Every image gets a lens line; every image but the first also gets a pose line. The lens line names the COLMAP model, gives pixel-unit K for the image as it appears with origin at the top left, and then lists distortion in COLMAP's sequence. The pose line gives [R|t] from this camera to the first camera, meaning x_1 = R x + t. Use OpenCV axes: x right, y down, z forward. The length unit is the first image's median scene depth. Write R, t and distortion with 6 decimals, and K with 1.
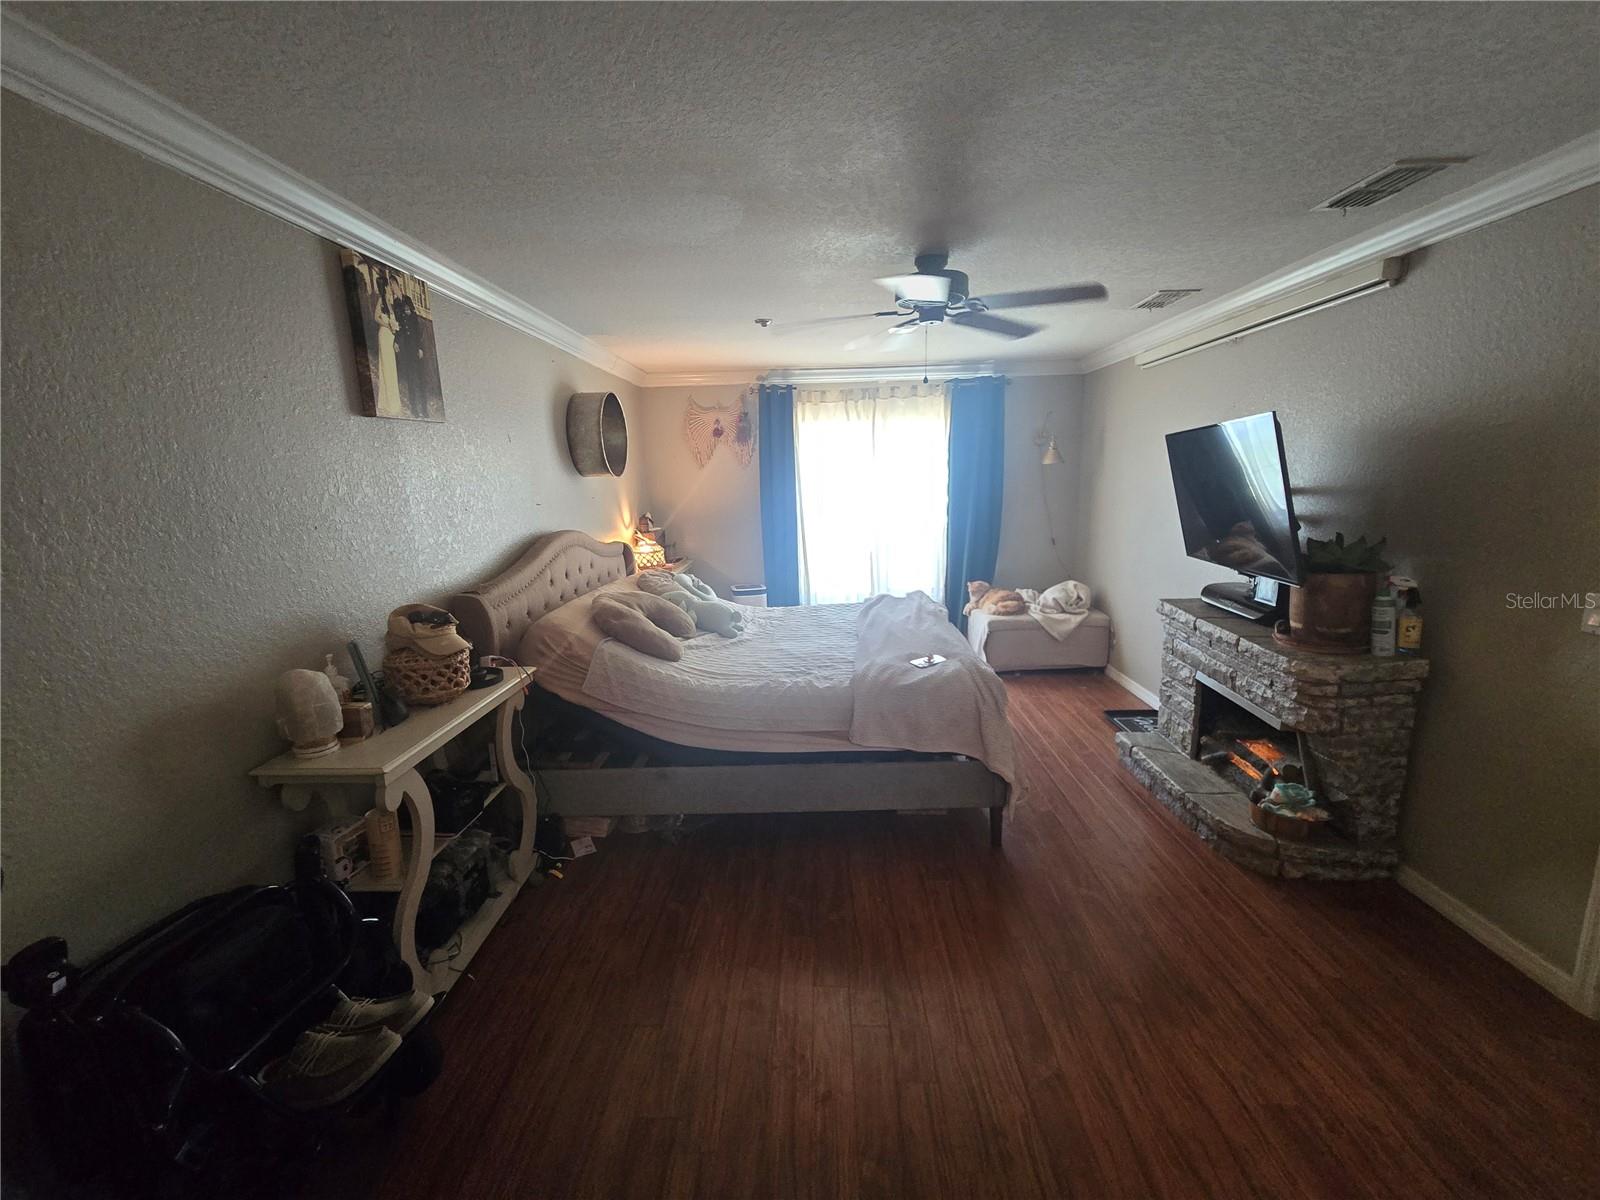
lens RADIAL K [[673.5, 0, 809.4], [0, 673.5, 603.1], [0, 0, 1]] dist [-0.000886, 0.000736]
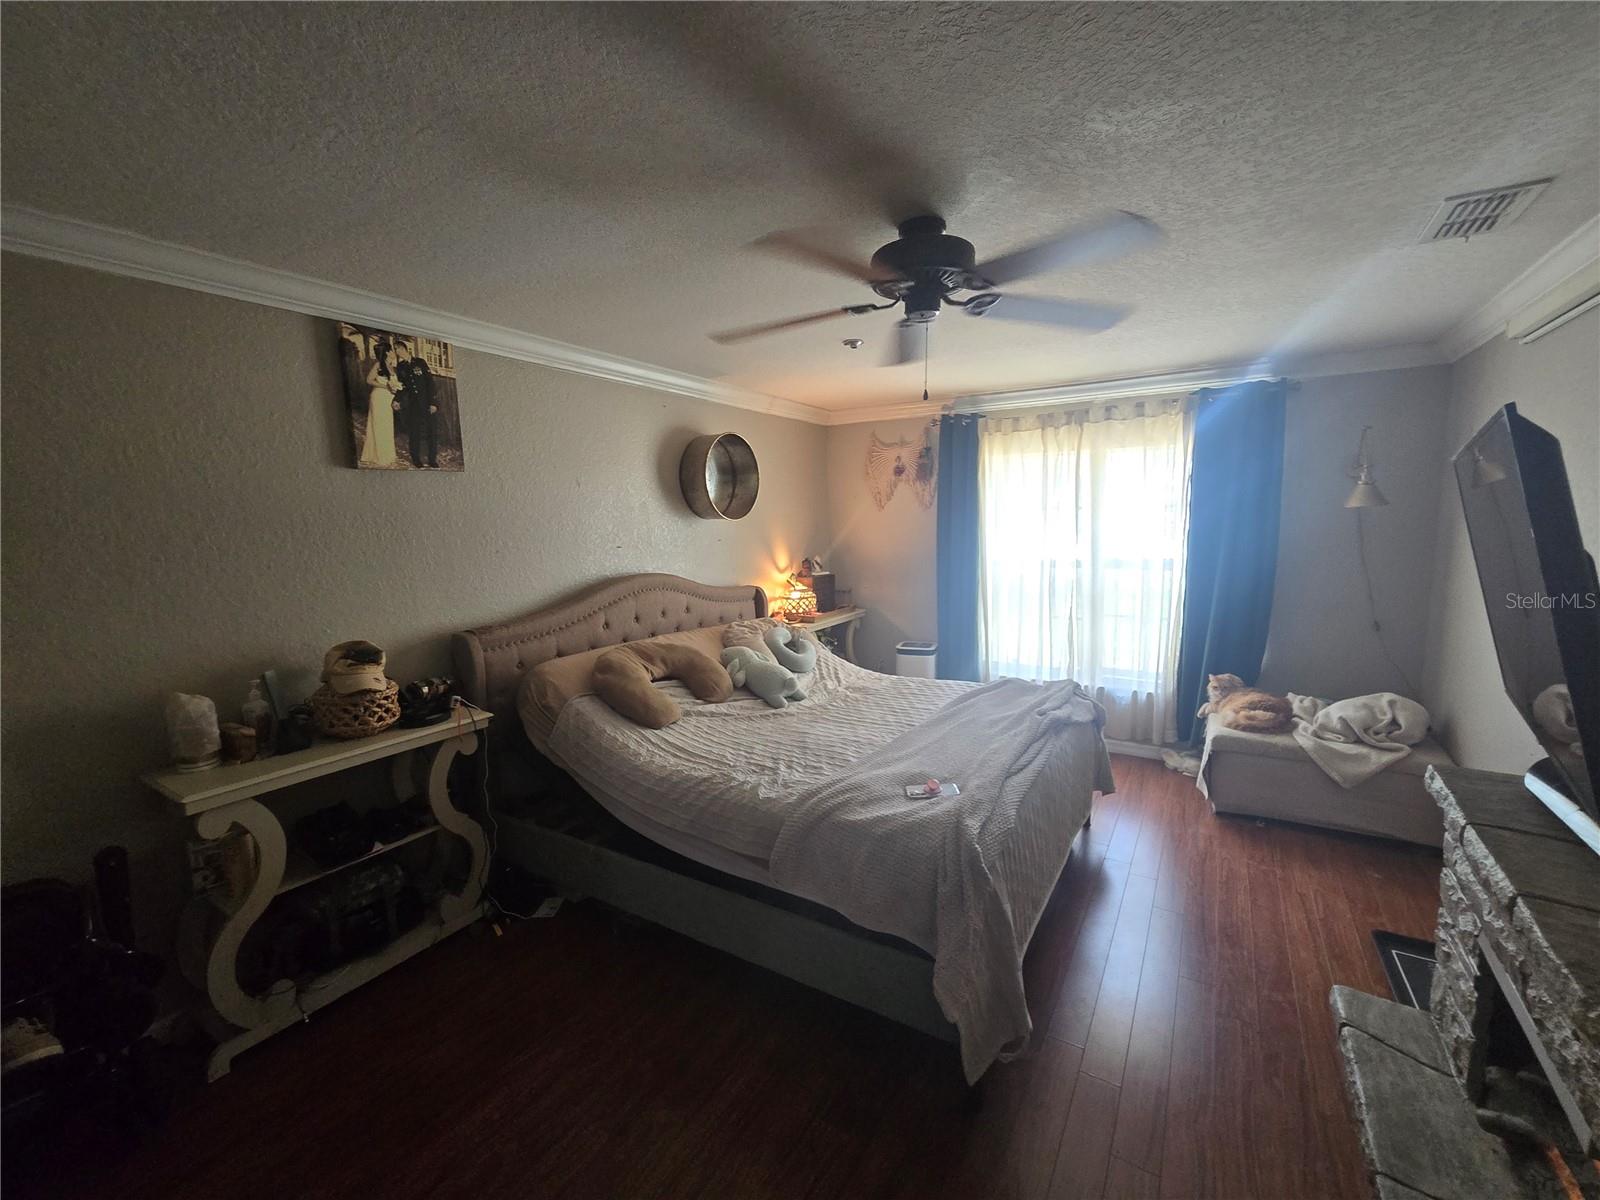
lens RADIAL K [[673.5, 0, 796.7], [0, 673.5, 597.9], [0, 0, 1]] dist [-0.000886, 0.000736]
pose [[0.854775, 0.074179, -0.513671, 0.372909], [-0.104412, 0.994076, -0.030194, -0.071694], [0.508388, 0.079443, 0.857456, 0.290511]]
